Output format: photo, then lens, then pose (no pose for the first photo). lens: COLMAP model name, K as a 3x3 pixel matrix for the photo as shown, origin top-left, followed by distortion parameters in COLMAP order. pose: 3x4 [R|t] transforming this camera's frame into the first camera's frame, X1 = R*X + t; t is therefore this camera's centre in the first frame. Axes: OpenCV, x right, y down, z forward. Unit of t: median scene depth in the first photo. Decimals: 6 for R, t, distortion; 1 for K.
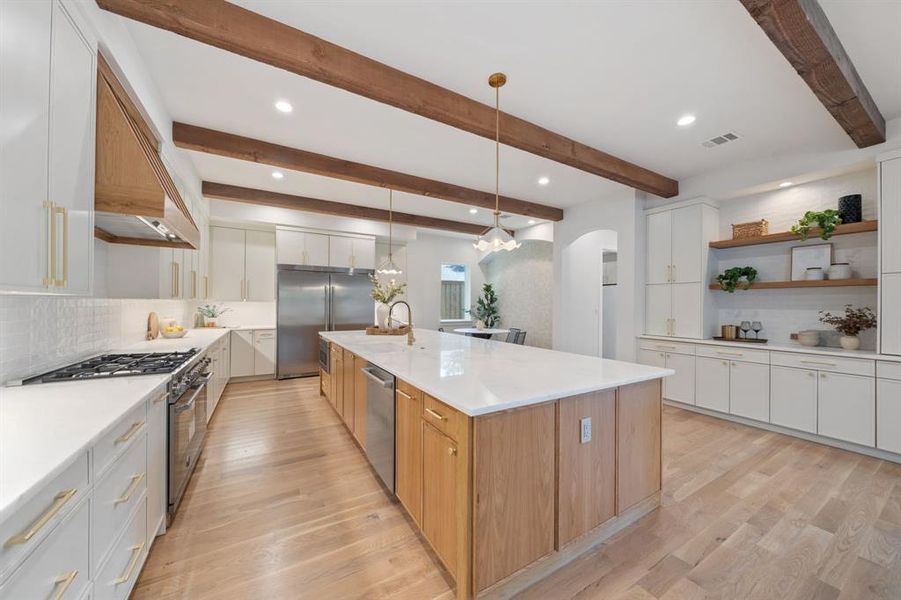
lens RADIAL K [[315.2, 0, 450.5], [0, 315.2, 300.0], [0, 0, 1]] dist [-0.000280, -0.000047]
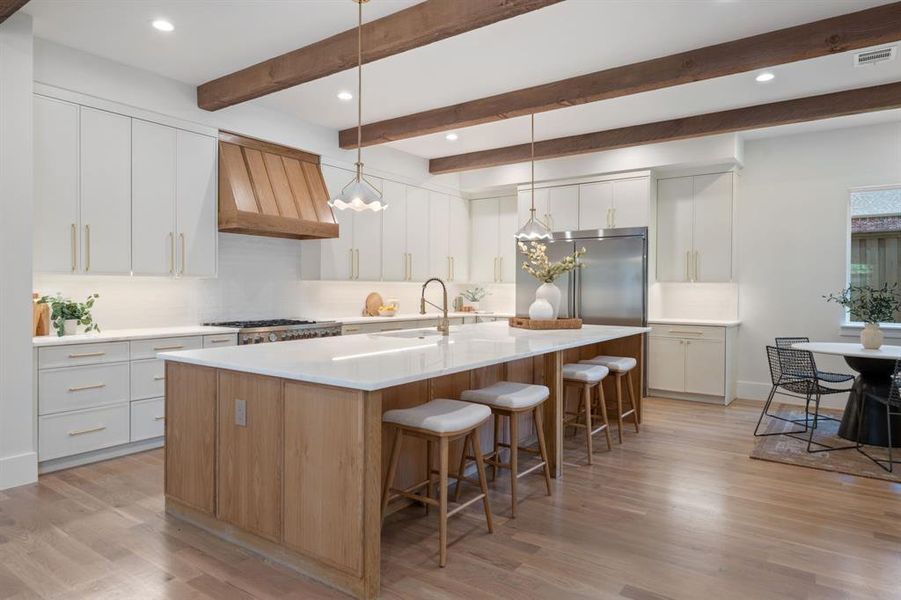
lens RADIAL K [[539.9, 0, 450.5], [0, 539.9, 300.0], [0, 0, 1]] dist [-0.112971, 0.000096]
pose [[0.416200, 0.015437, -0.909142, 0.778313], [0.011975, 0.999676, 0.022456, 0.022416], [0.909194, -0.020233, 0.415880, 0.361482]]
